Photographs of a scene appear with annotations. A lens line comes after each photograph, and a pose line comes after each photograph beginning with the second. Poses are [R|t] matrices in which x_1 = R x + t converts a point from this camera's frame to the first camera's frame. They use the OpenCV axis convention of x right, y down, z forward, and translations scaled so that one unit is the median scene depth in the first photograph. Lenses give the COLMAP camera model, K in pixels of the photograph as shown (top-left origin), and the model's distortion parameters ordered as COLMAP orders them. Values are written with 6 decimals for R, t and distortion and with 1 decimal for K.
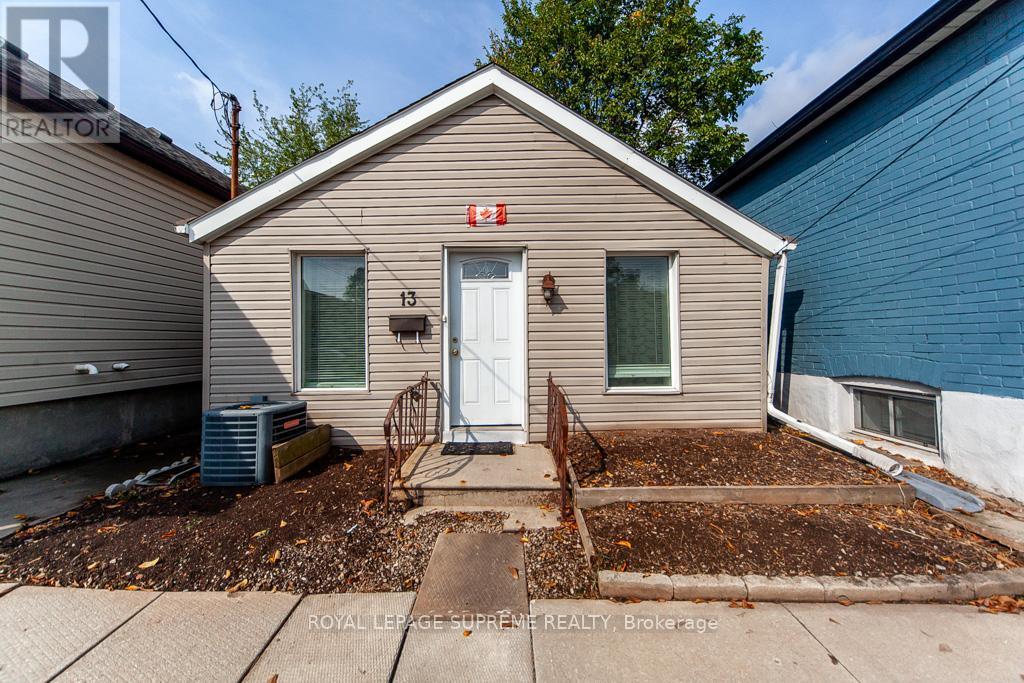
lens RADIAL K [[358.6, 0, 508.4], [0, 358.6, 340.6], [0, 0, 1]] dist [0.000879, 0.000126]
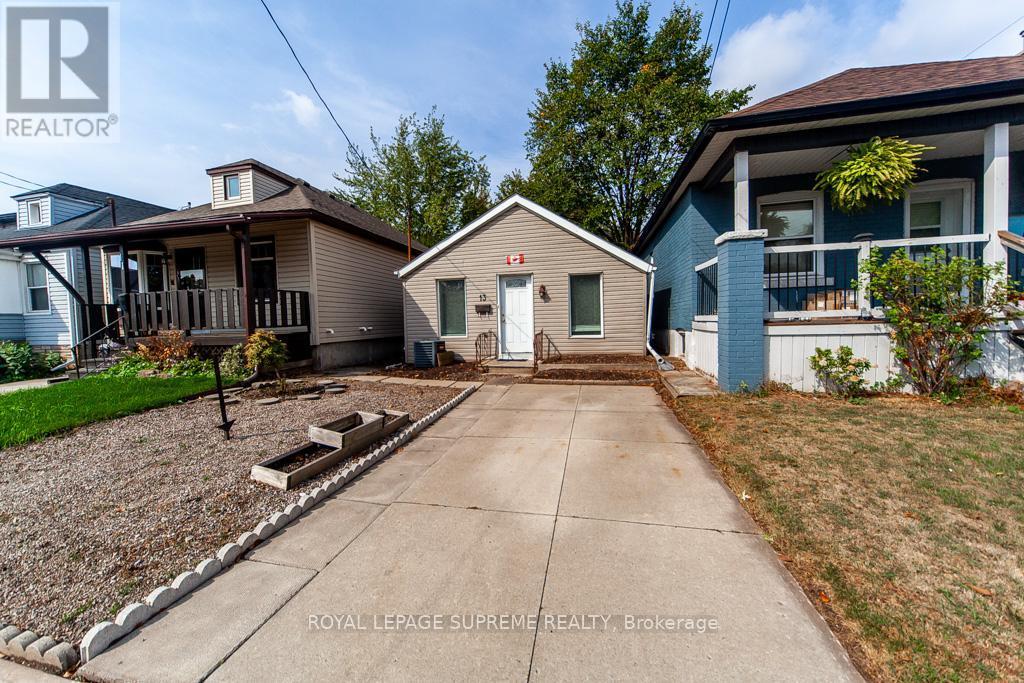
lens RADIAL K [[358.6, 0, 508.4], [0, 358.6, 340.6], [0, 0, 1]] dist [0.000879, 0.000126]
pose [[0.977272, -0.001338, -0.211985, 0.375062], [0.016821, 0.997317, 0.071249, -0.001534], [0.211321, -0.073196, 0.974672, -1.250112]]
